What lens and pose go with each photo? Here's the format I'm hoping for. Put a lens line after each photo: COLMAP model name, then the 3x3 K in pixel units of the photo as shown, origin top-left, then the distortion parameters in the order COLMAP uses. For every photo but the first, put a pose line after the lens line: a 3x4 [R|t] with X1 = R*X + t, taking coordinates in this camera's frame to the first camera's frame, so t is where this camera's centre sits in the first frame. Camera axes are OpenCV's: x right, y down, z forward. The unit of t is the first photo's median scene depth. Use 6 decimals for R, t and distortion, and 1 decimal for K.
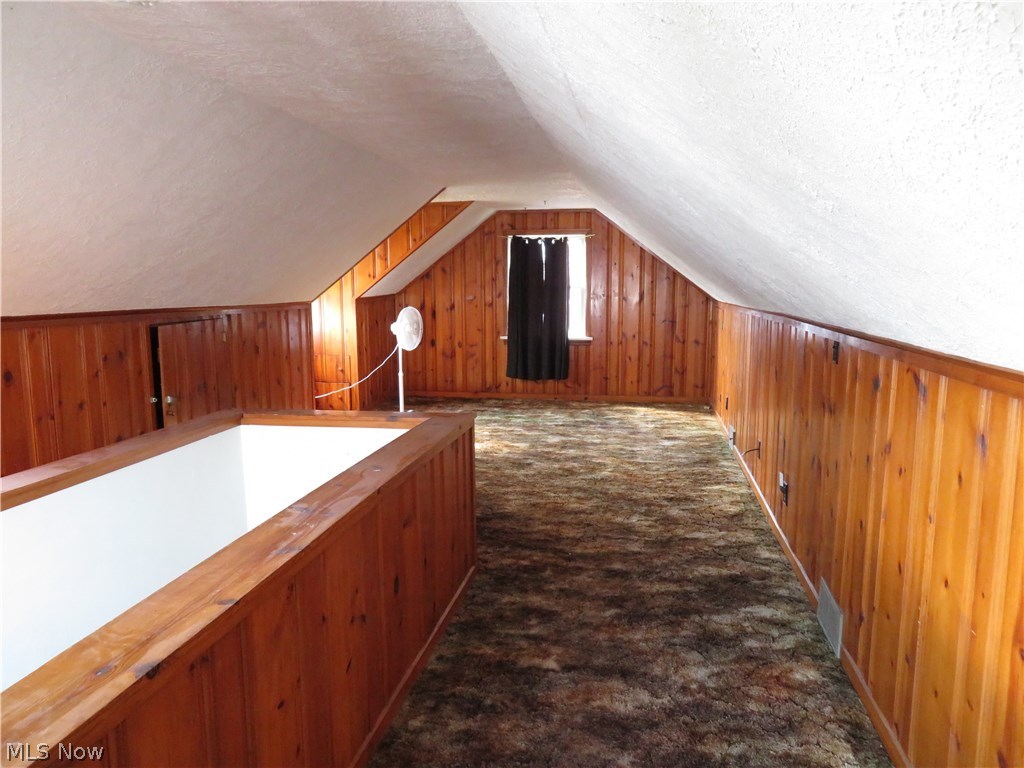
lens RADIAL K [[728.8, 0, 512.0], [0, 728.8, 384.0], [0, 0, 1]] dist [-0.011886, 0.003801]
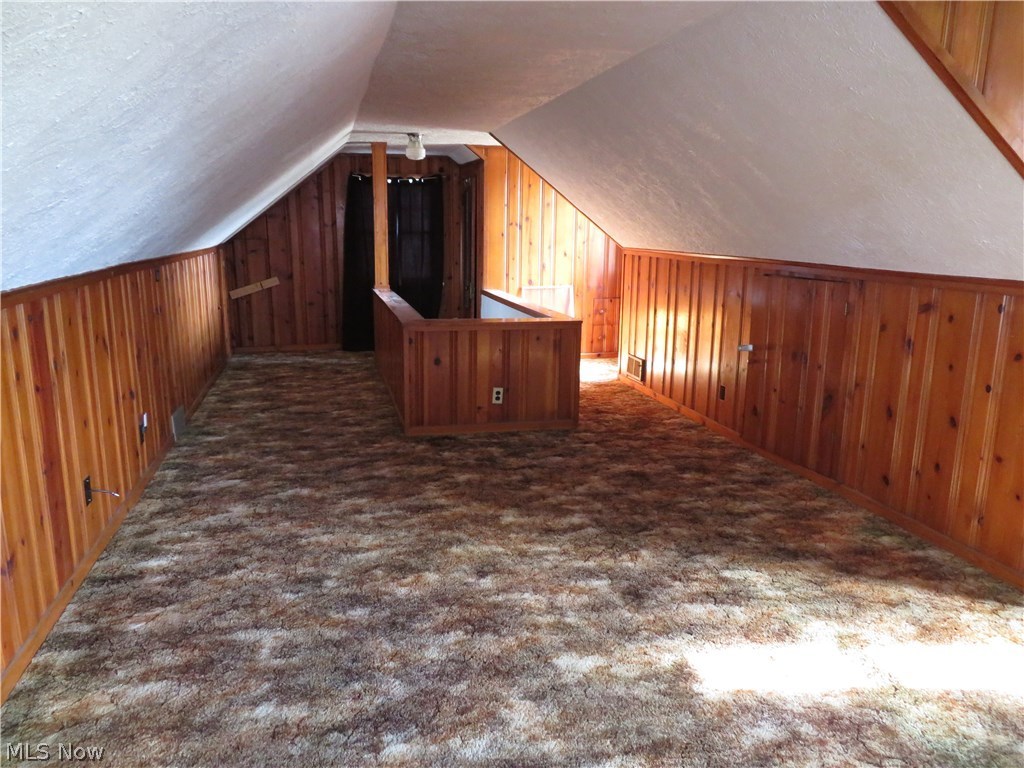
lens RADIAL K [[728.8, 0, 512.0], [0, 728.8, 384.0], [0, 0, 1]] dist [-0.011886, 0.003801]
pose [[-0.907189, 0.085208, -0.412005, 0.248127], [-0.062153, 0.941389, 0.331547, -0.238196], [0.416108, 0.326383, -0.848722, 1.642005]]
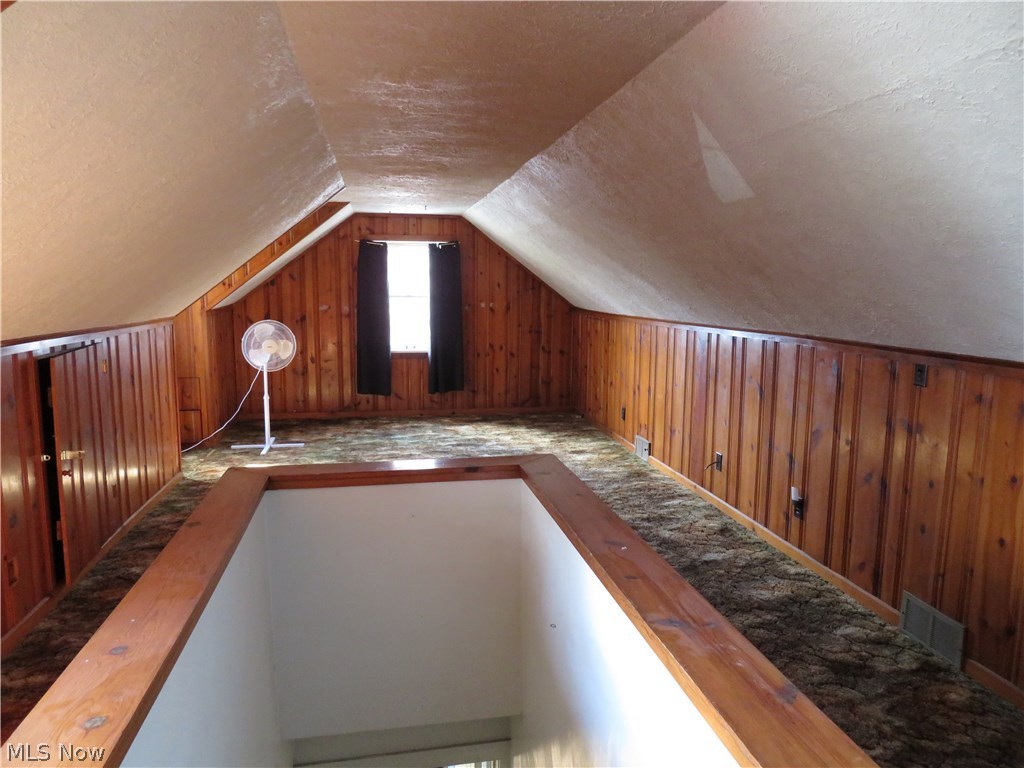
lens RADIAL K [[728.8, 0, 512.0], [0, 728.8, 384.0], [0, 0, 1]] dist [-0.011886, 0.003801]
pose [[0.936923, -0.037829, 0.347482, -0.279031], [0.038341, 0.999250, 0.005404, -0.036158], [-0.347426, 0.008260, 0.937671, 0.132596]]
